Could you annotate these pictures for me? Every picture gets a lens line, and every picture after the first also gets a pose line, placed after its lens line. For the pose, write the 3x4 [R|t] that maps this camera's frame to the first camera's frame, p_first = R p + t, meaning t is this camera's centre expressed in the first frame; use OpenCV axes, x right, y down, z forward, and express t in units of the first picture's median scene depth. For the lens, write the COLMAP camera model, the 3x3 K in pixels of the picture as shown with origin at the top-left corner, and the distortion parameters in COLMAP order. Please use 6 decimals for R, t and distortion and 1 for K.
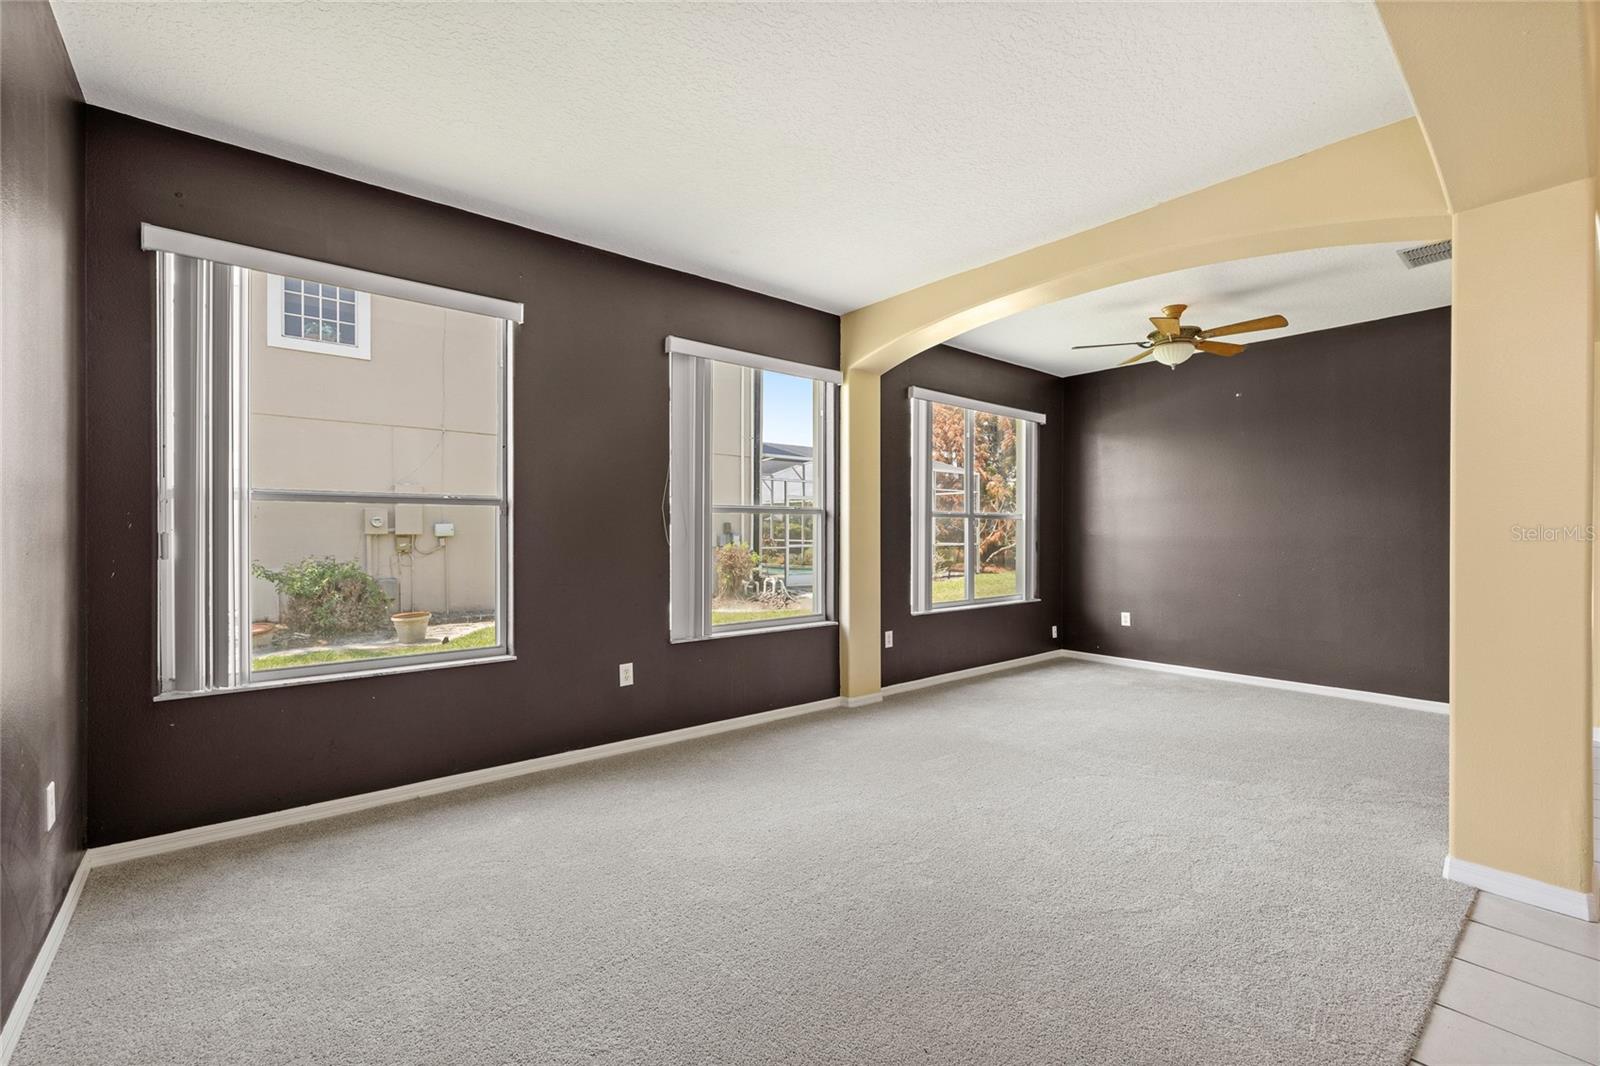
lens RADIAL K [[691.8, 0, 789.3], [0, 691.8, 539.0], [0, 0, 1]] dist [0.000339, -0.000239]
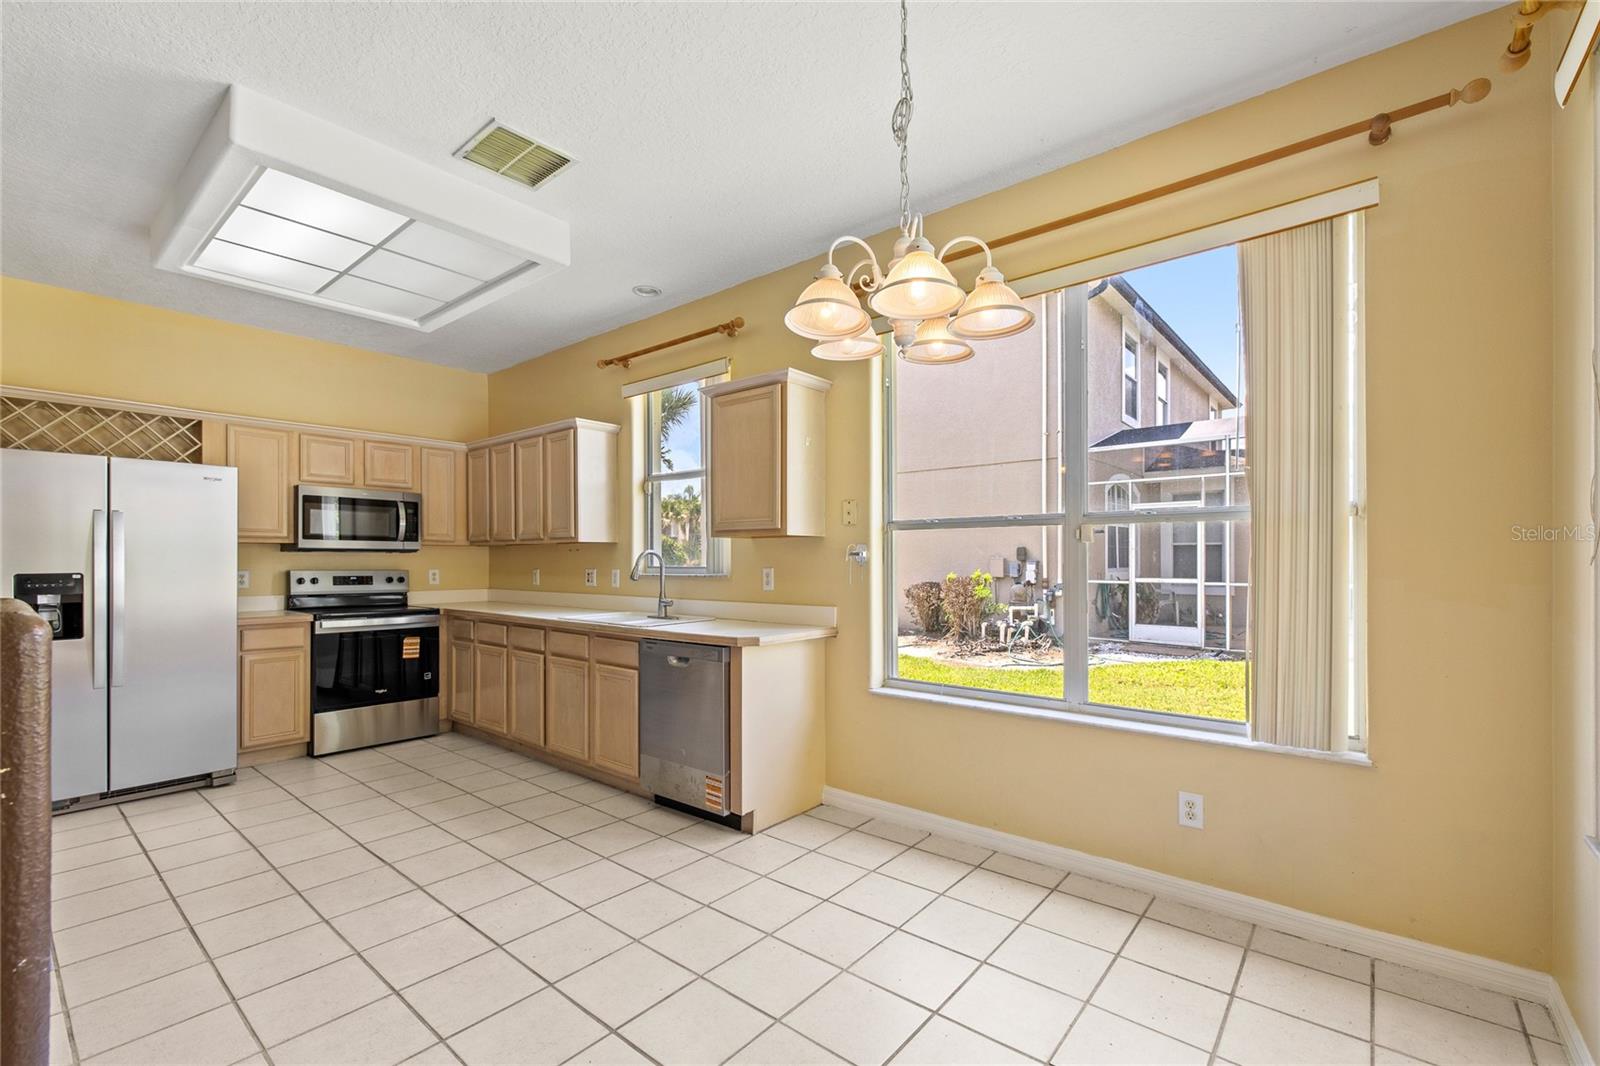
lens RADIAL K [[687.2, 0, 800.1], [0, 687.2, 568.6], [0, 0, 1]] dist [0.000209, -0.000041]
pose [[0.198339, -0.001342, -0.980132, 0.638173], [-0.002744, 0.999994, -0.001924, 0.006196], [0.980130, 0.003071, 0.198335, 0.727157]]
